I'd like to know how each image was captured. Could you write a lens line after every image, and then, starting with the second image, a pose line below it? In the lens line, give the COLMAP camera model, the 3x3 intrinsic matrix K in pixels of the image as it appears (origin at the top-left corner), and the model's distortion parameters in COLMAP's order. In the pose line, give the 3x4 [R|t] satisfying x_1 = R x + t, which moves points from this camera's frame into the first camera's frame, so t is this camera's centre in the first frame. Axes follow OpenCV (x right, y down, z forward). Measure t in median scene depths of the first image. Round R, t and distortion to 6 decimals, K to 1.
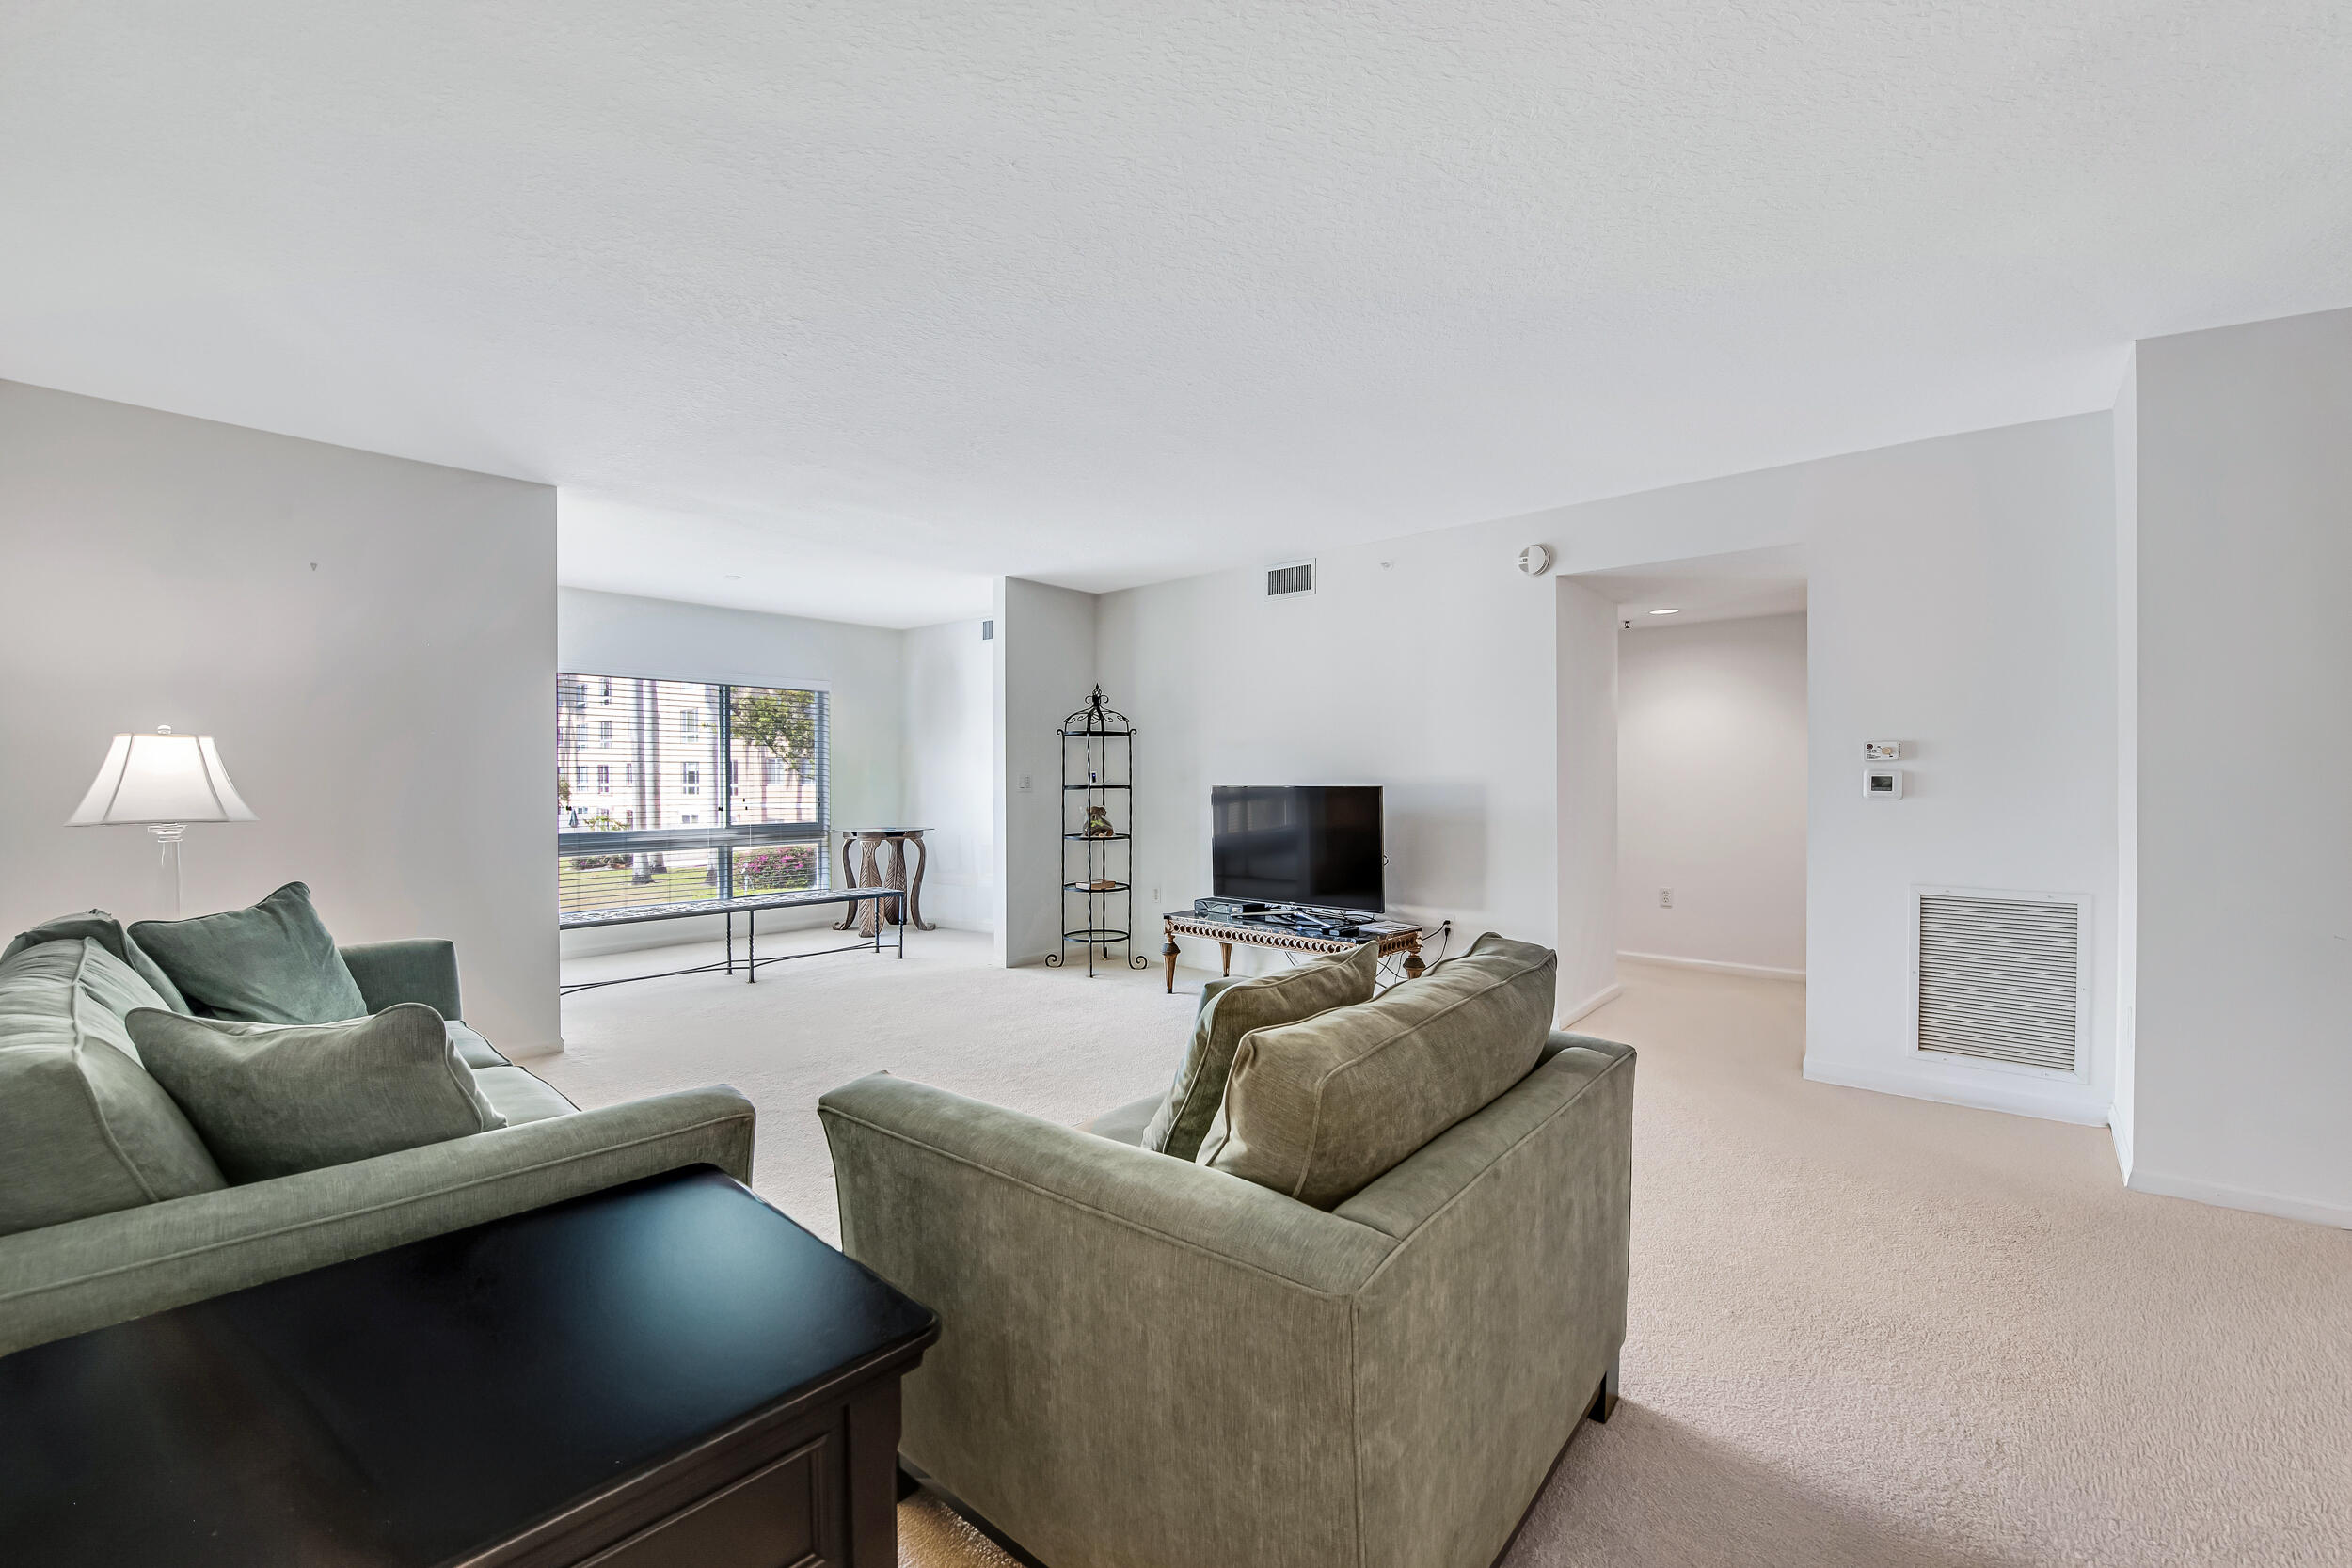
lens RADIAL K [[962.6, 0, 1159.7], [0, 962.6, 782.7], [0, 0, 1]] dist [-0.003544, -0.004706]
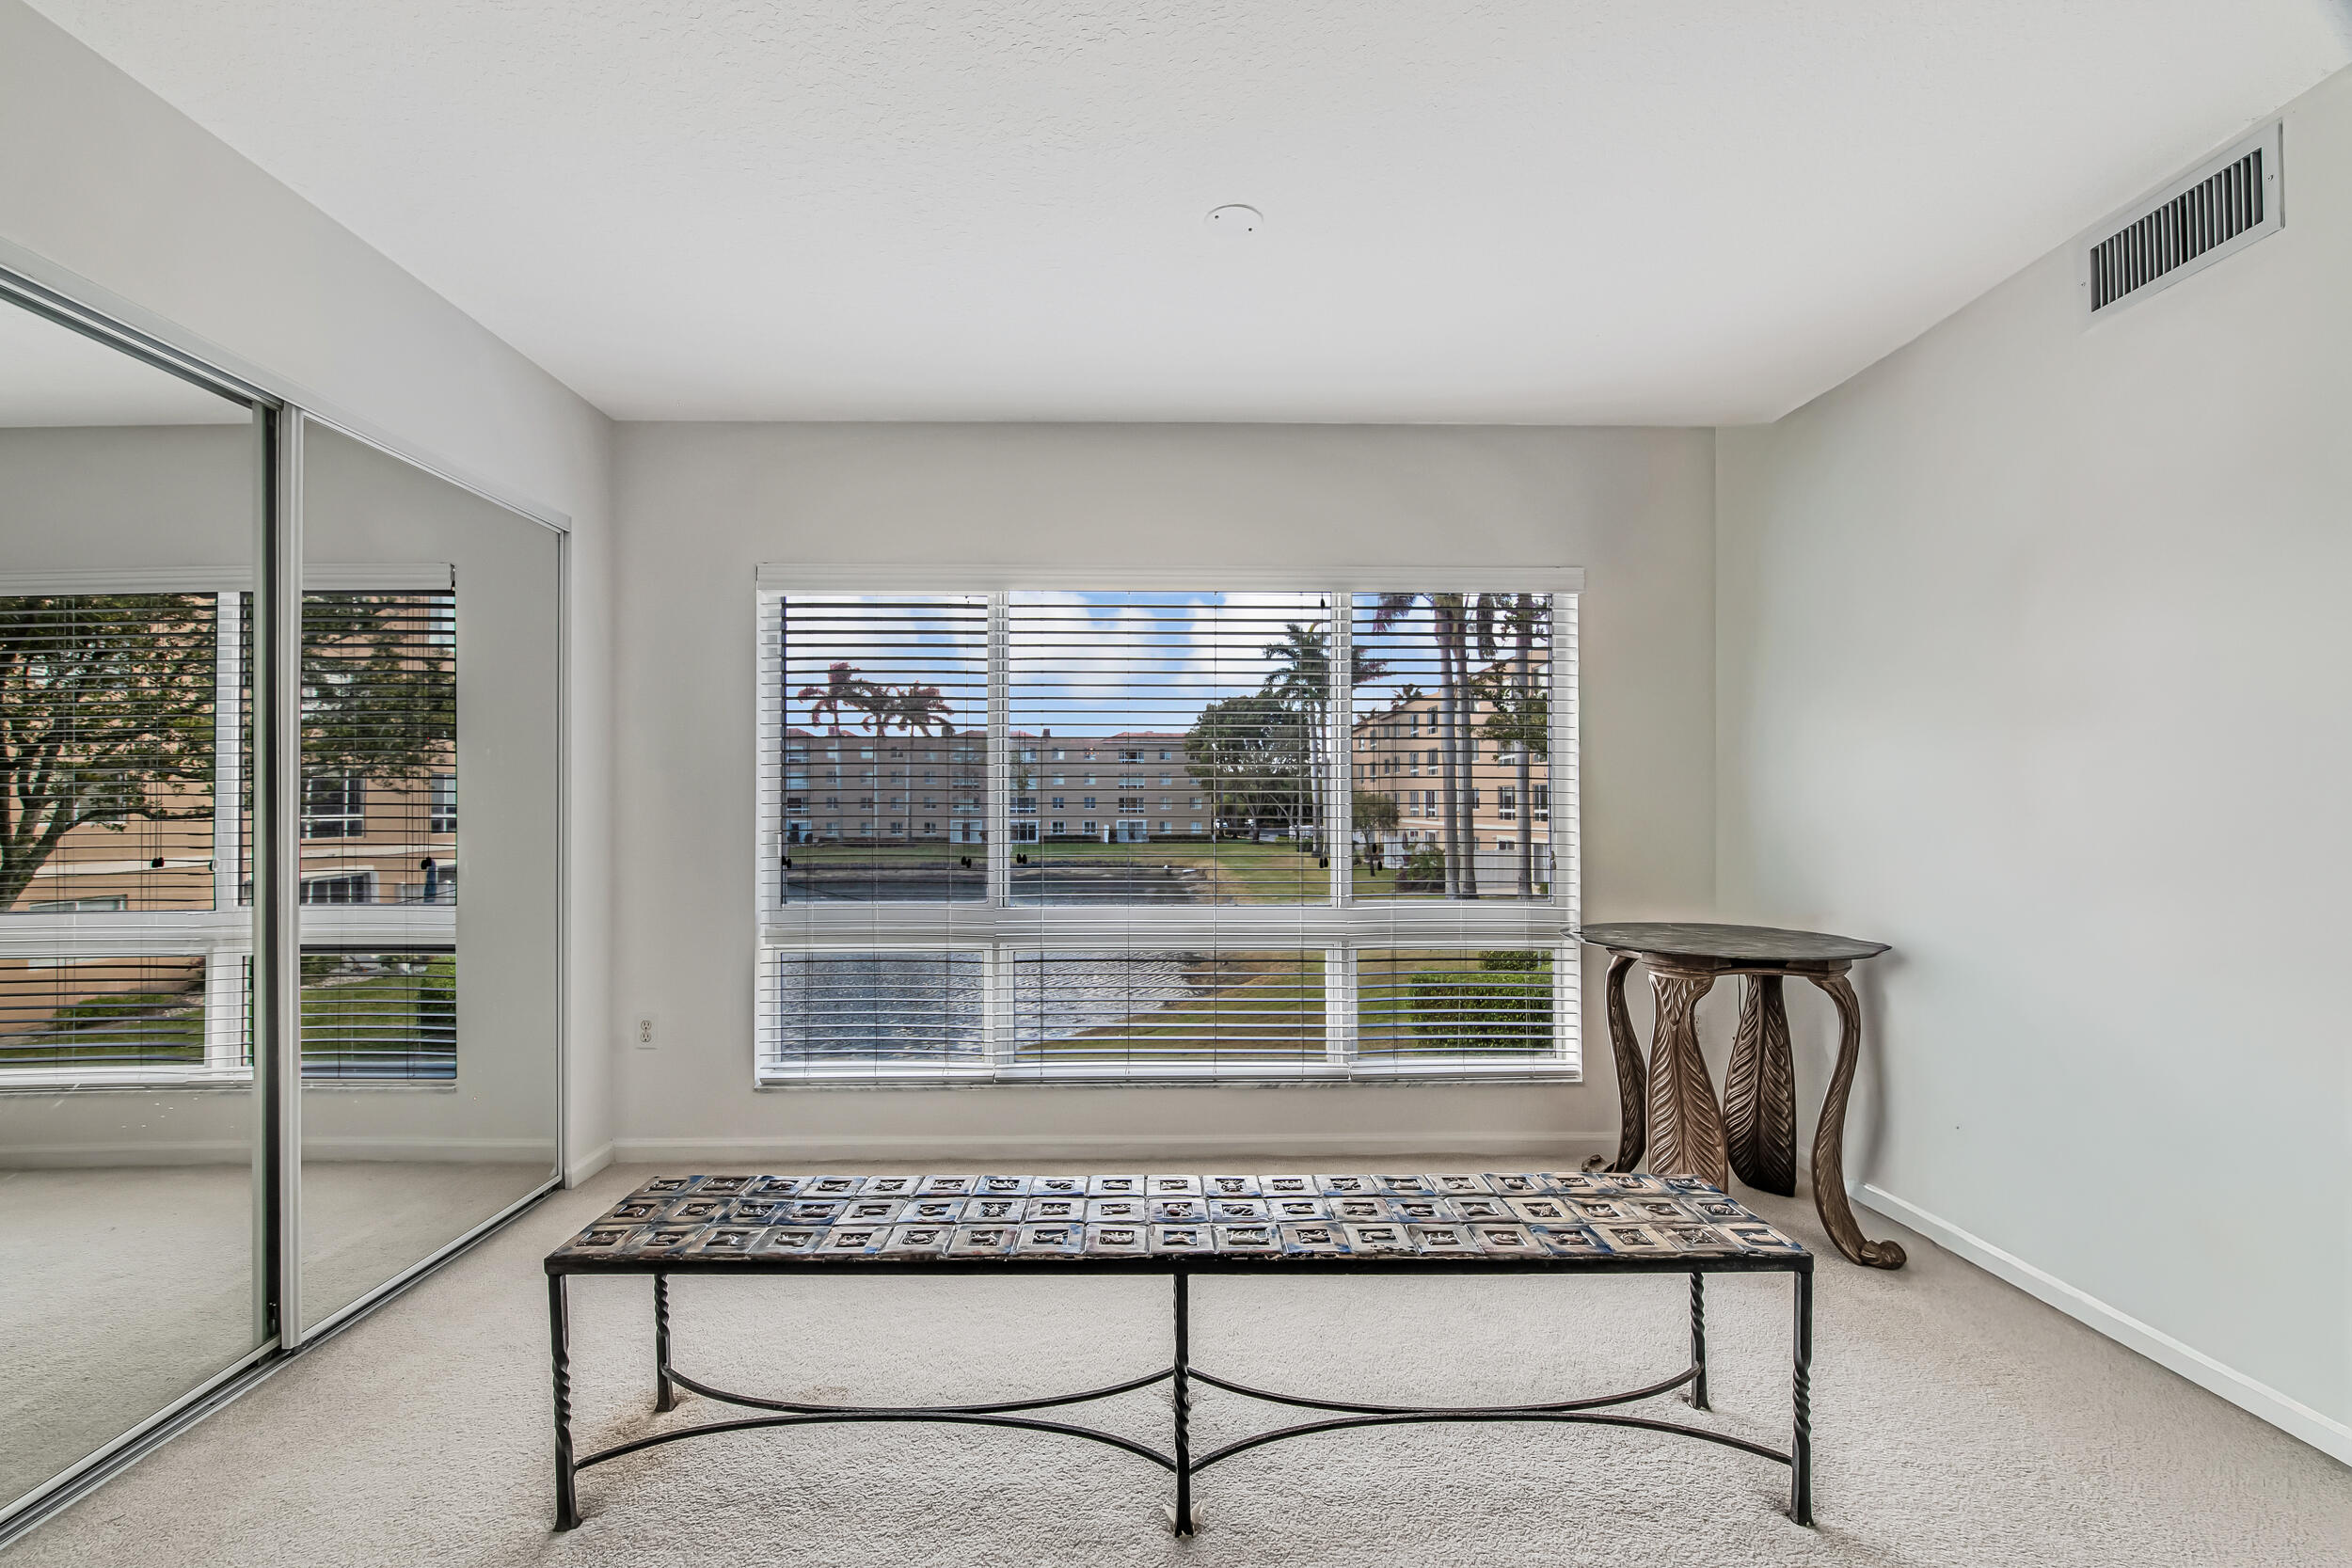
lens RADIAL K [[942.1, 0, 1194.8], [0, 942.1, 812.0], [0, 0, 1]] dist [-0.001686, -0.005353]
pose [[0.700070, 0.005073, -0.714056, -0.216387], [-0.002064, 0.999985, 0.005081, -0.000917], [0.714071, -0.002083, 0.700070, 0.763069]]
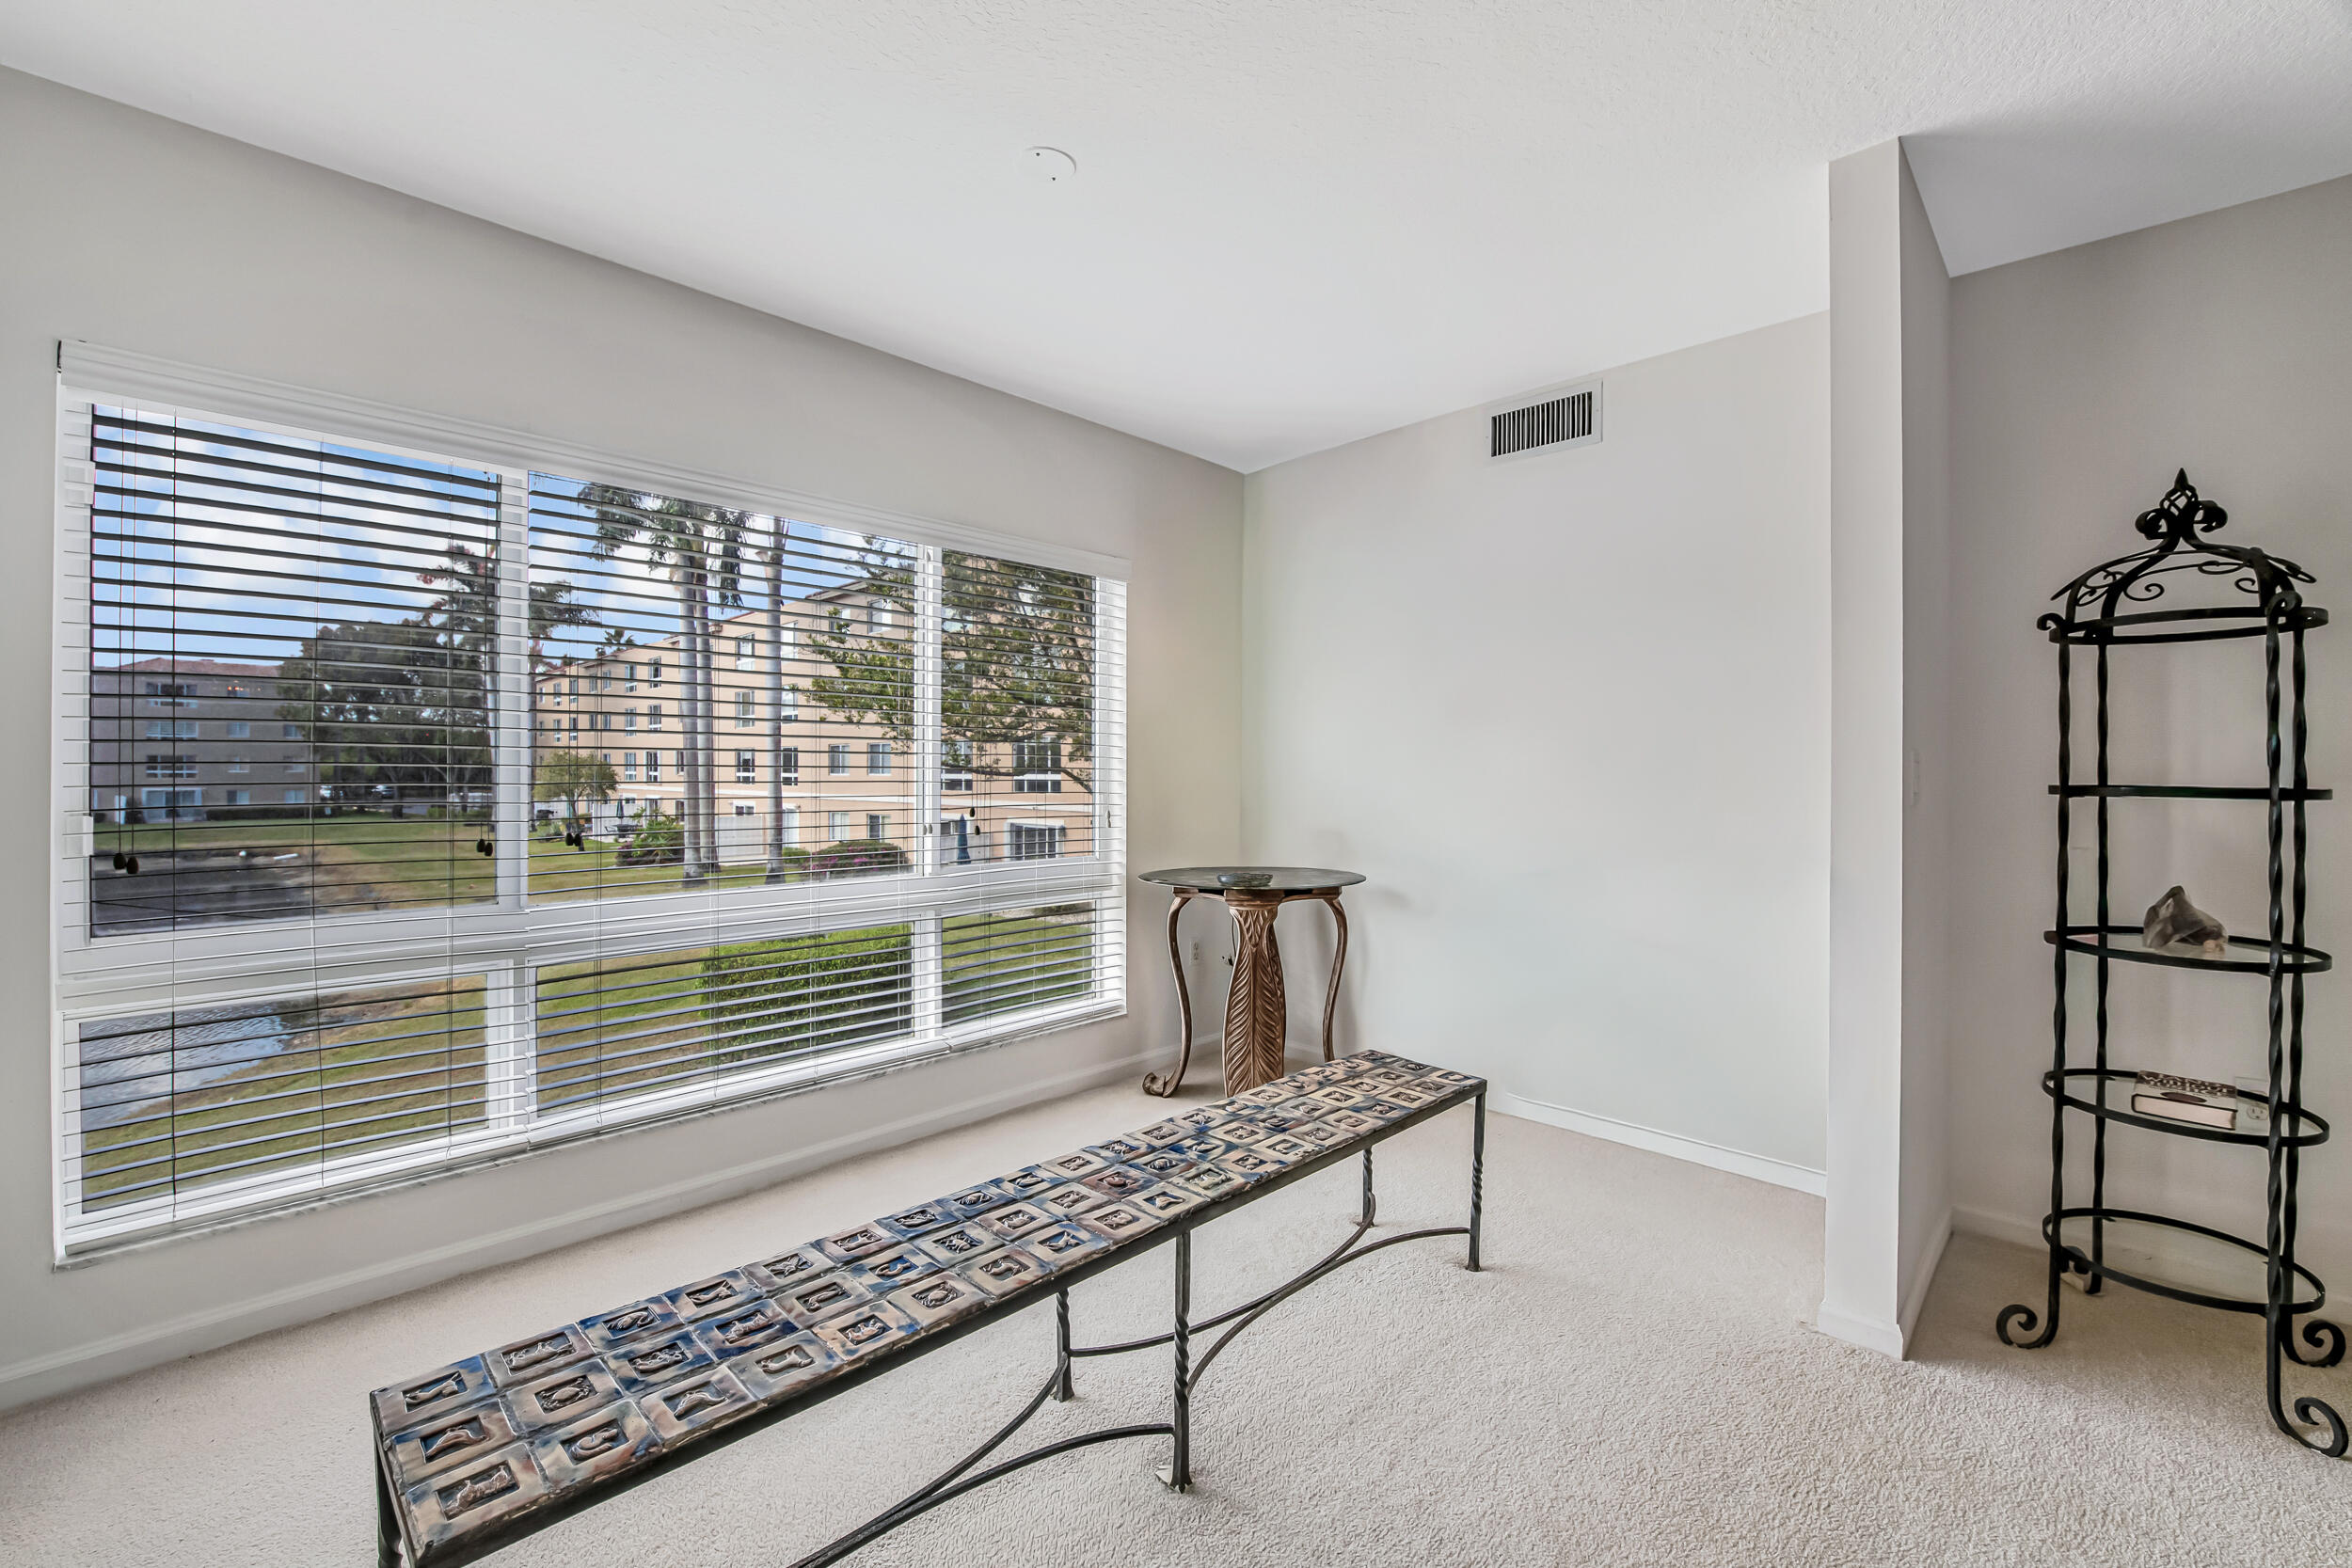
lens RADIAL K [[962.6, 0, 1159.7], [0, 962.6, 782.7], [0, 0, 1]] dist [-0.003544, -0.004706]
pose [[0.999236, 0.004711, -0.038802, -0.392134], [-0.004338, 0.999944, 0.009686, -0.000588], [0.038846, -0.009510, 0.999200, 0.677639]]
